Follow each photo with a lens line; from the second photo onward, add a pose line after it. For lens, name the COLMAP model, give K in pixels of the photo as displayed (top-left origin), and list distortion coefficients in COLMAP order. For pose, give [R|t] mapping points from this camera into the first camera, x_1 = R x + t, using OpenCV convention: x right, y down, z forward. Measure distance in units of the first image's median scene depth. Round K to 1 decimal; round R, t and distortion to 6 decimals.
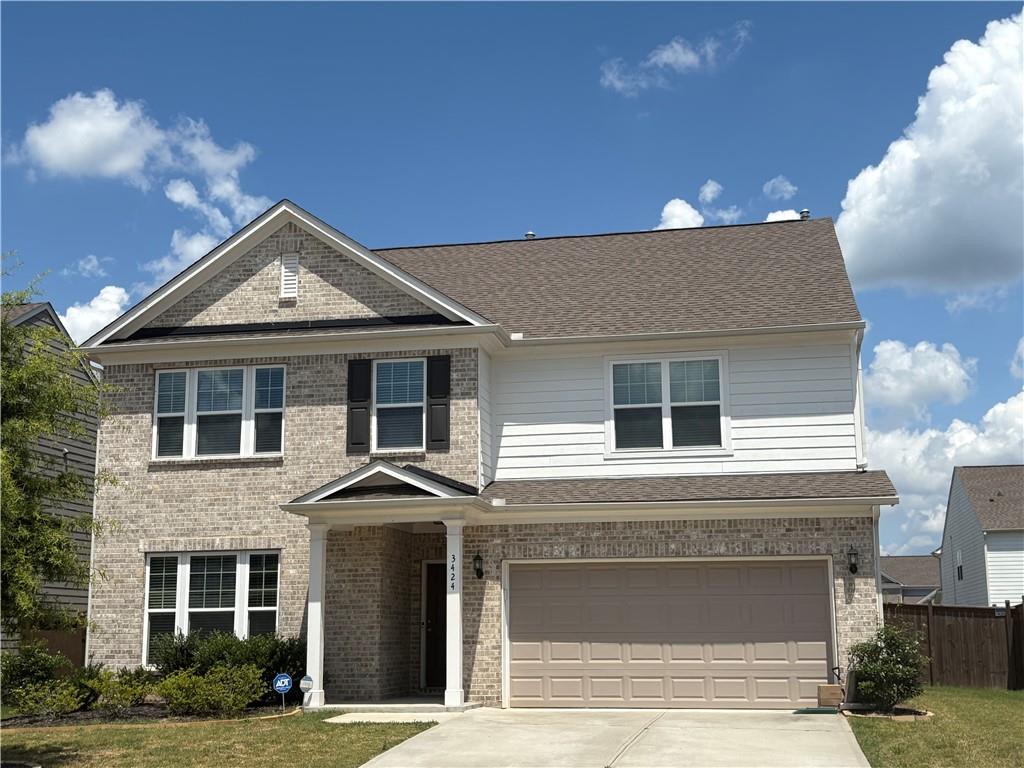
lens RADIAL K [[1272.1, 0, 511.8], [0, 1272.1, 379.3], [0, 0, 1]] dist [0.113143, 0.000000]
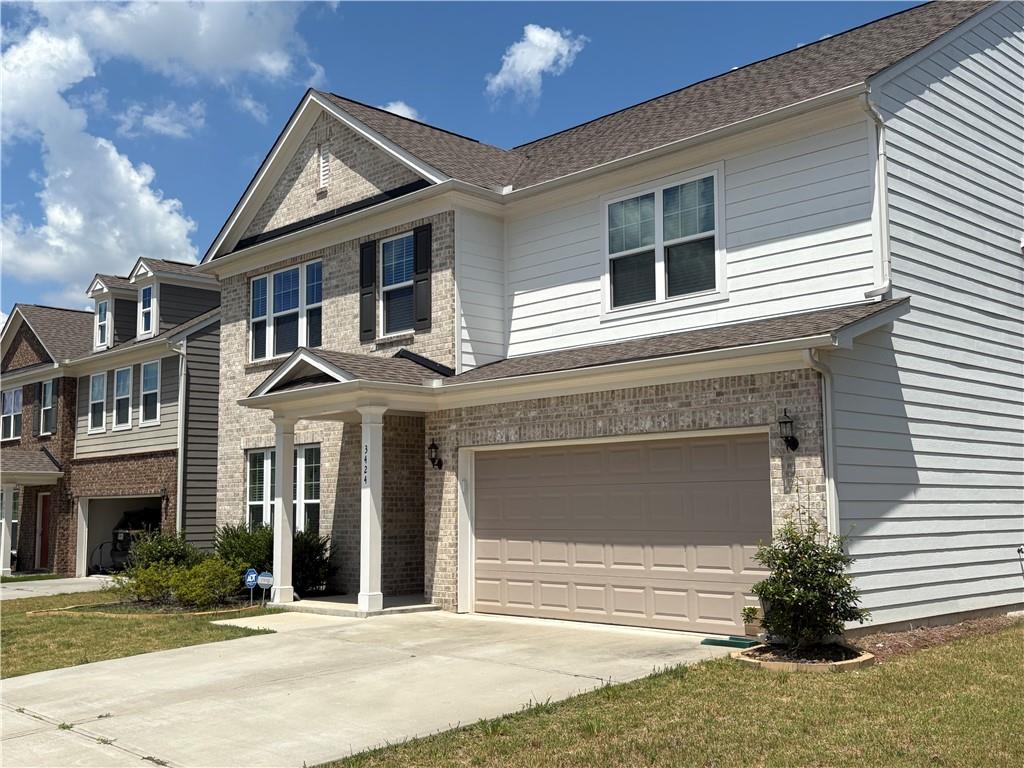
lens RADIAL K [[1090.8, 0, 512.2], [0, 1090.8, 391.1], [0, 0, 1]] dist [0.109115, 0.000000]
pose [[0.824022, -0.062273, -0.563125, 0.426425], [0.113846, 0.991867, 0.056905, 0.061036], [0.555002, -0.111001, 0.824410, 0.383438]]
